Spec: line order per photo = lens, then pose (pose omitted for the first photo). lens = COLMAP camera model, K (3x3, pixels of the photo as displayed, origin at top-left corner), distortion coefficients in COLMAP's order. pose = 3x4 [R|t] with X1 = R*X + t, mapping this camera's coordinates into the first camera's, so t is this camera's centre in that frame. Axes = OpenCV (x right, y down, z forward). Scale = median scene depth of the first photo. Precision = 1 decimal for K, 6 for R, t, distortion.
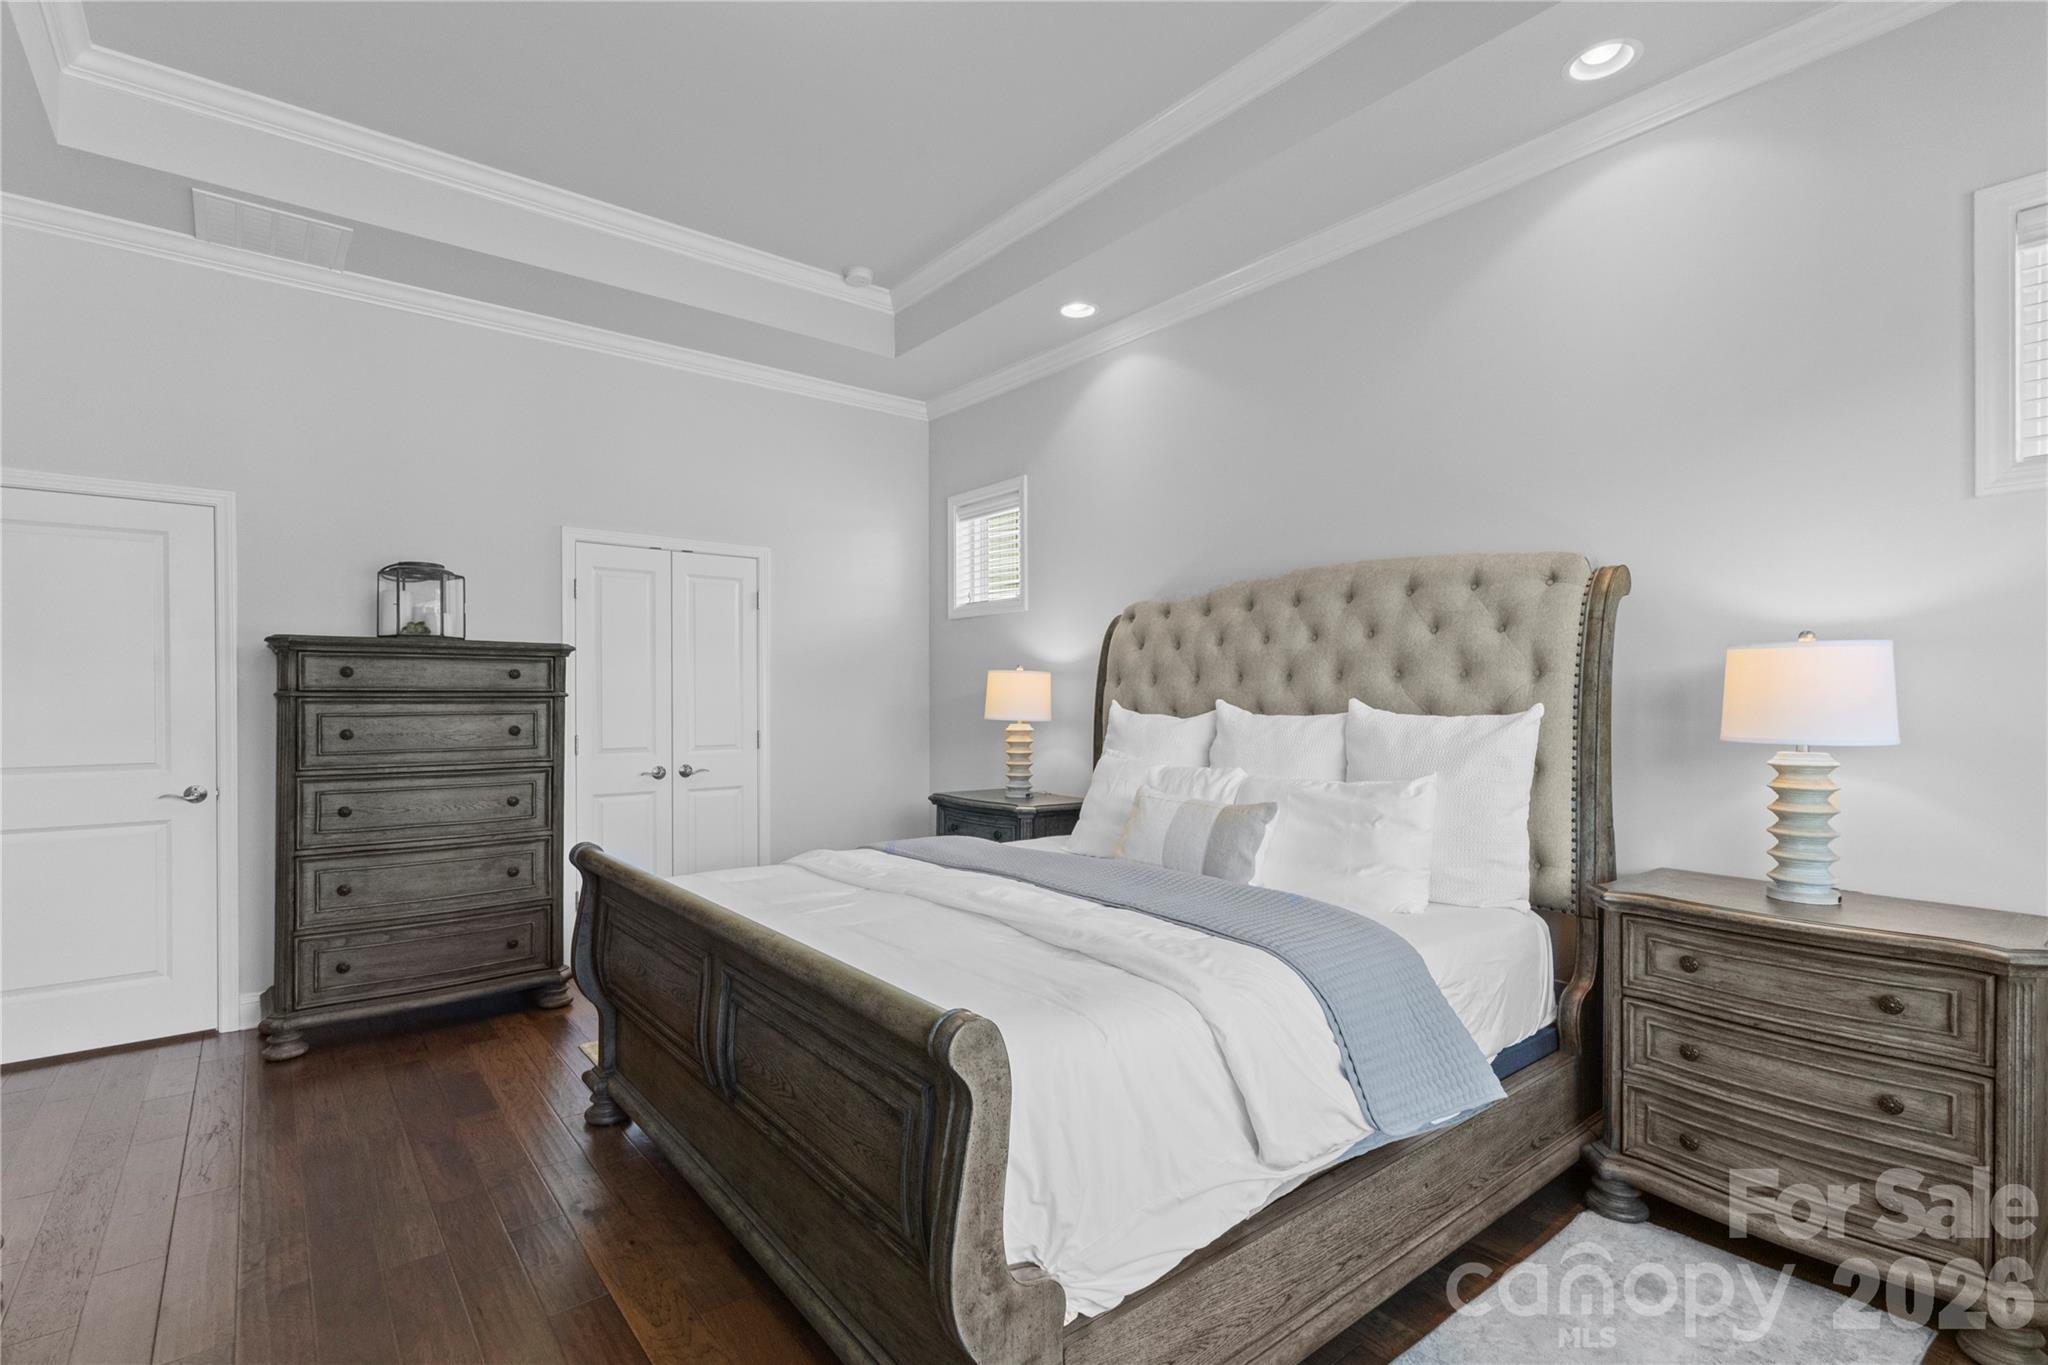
lens RADIAL K [[951.2, 0, 1023.8], [0, 951.2, 703.9], [0, 0, 1]] dist [0.000926, 0.000219]
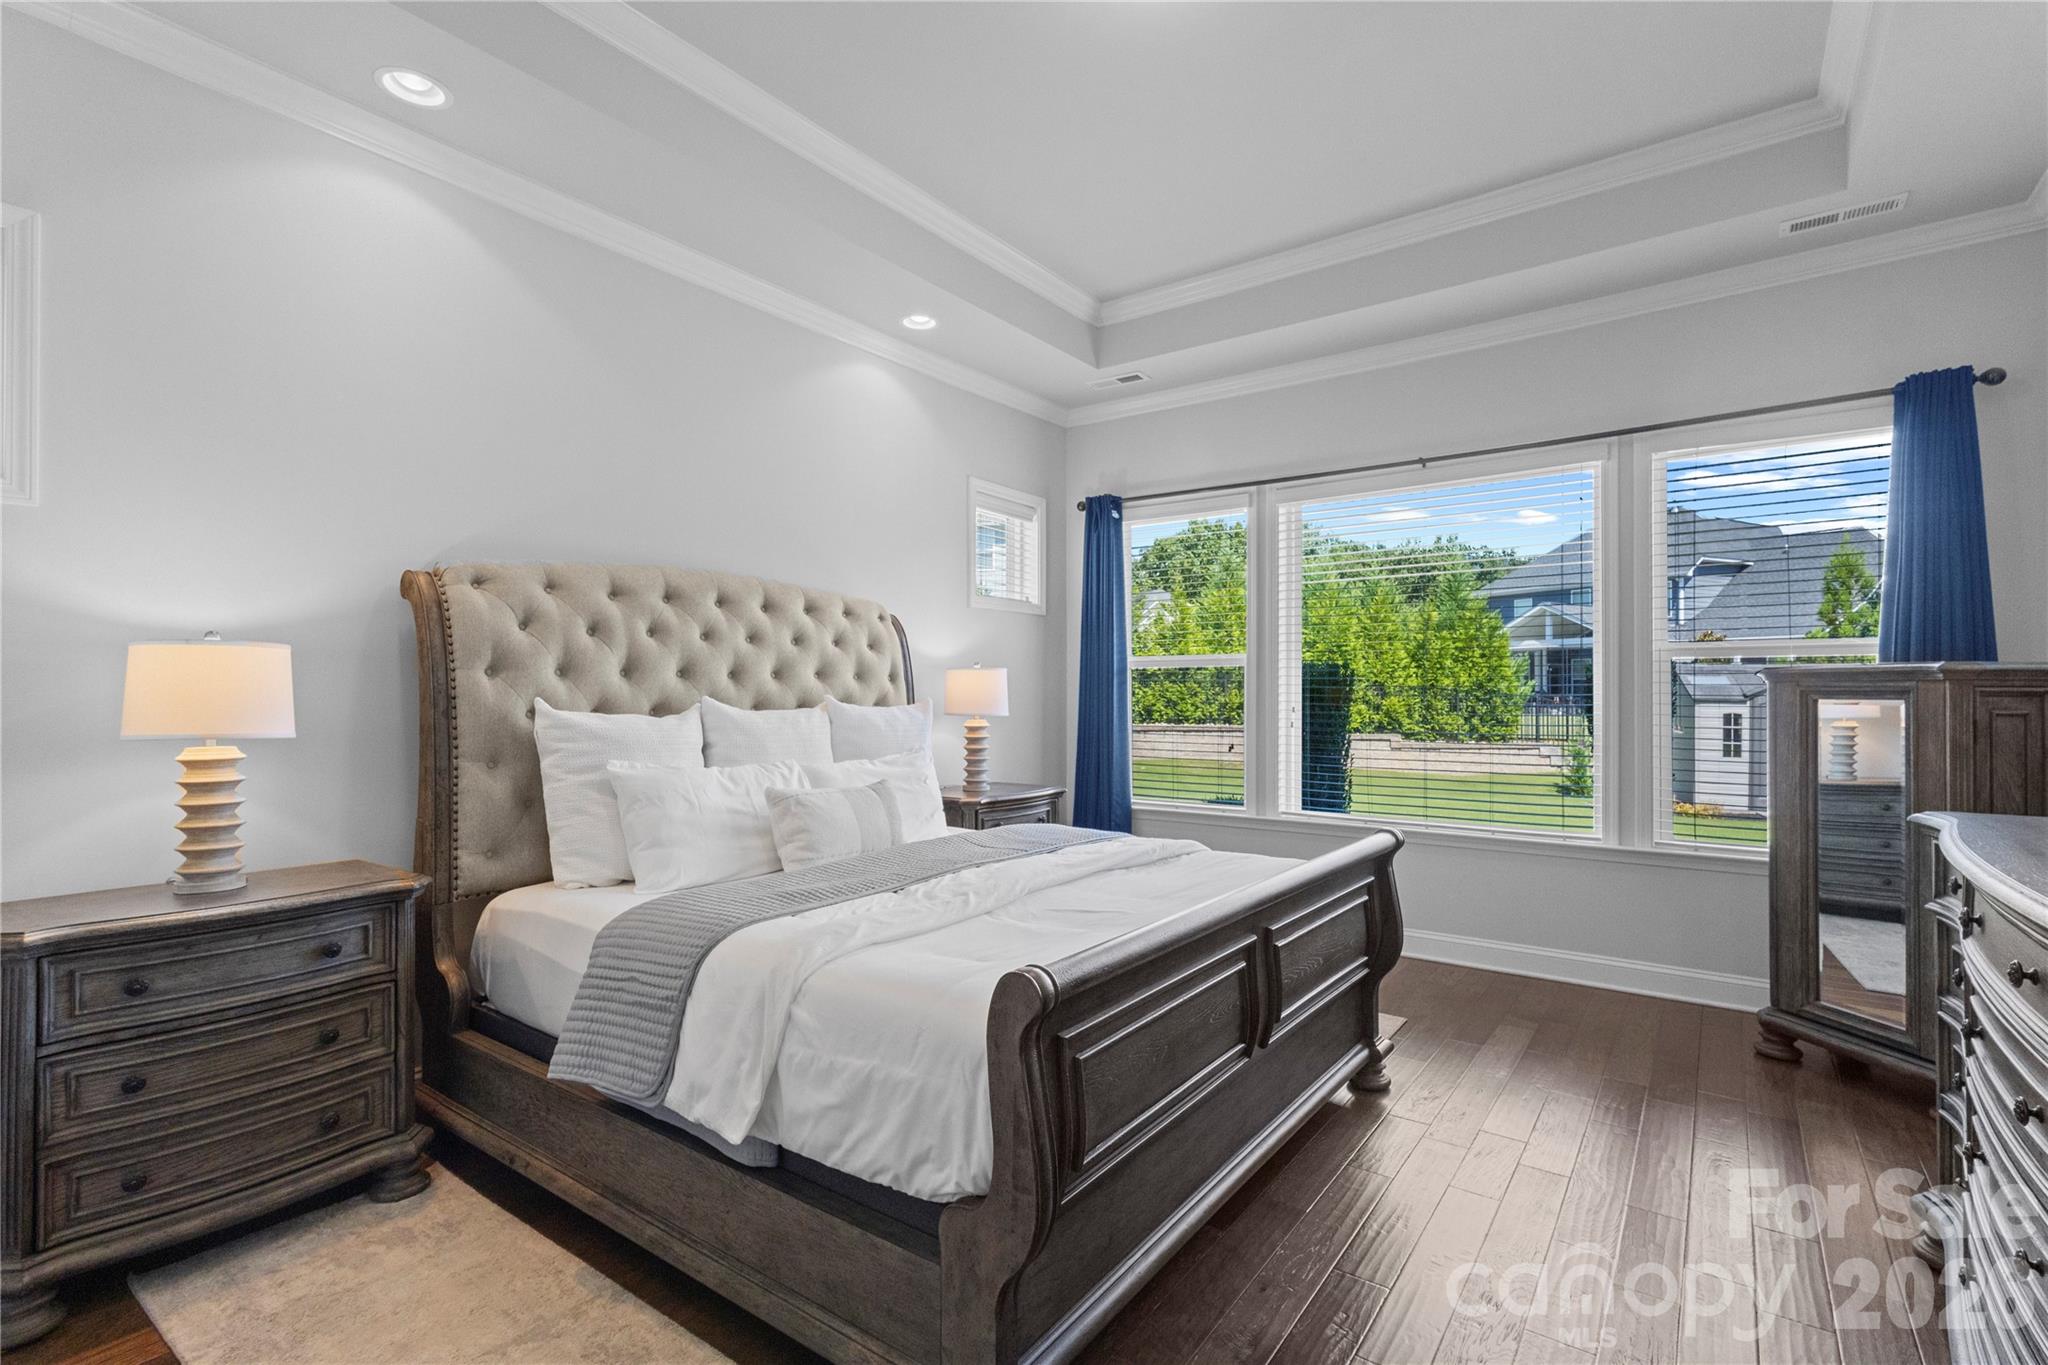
lens RADIAL K [[908.4, 0, 961.4], [0, 908.4, 690.4], [0, 0, 1]] dist [-0.000115, -0.000018]
pose [[-0.253775, 0.007746, 0.967232, -0.382913], [-0.000017, 0.999968, -0.008013, -0.002497], [-0.967263, -0.002049, -0.253766, 0.509932]]
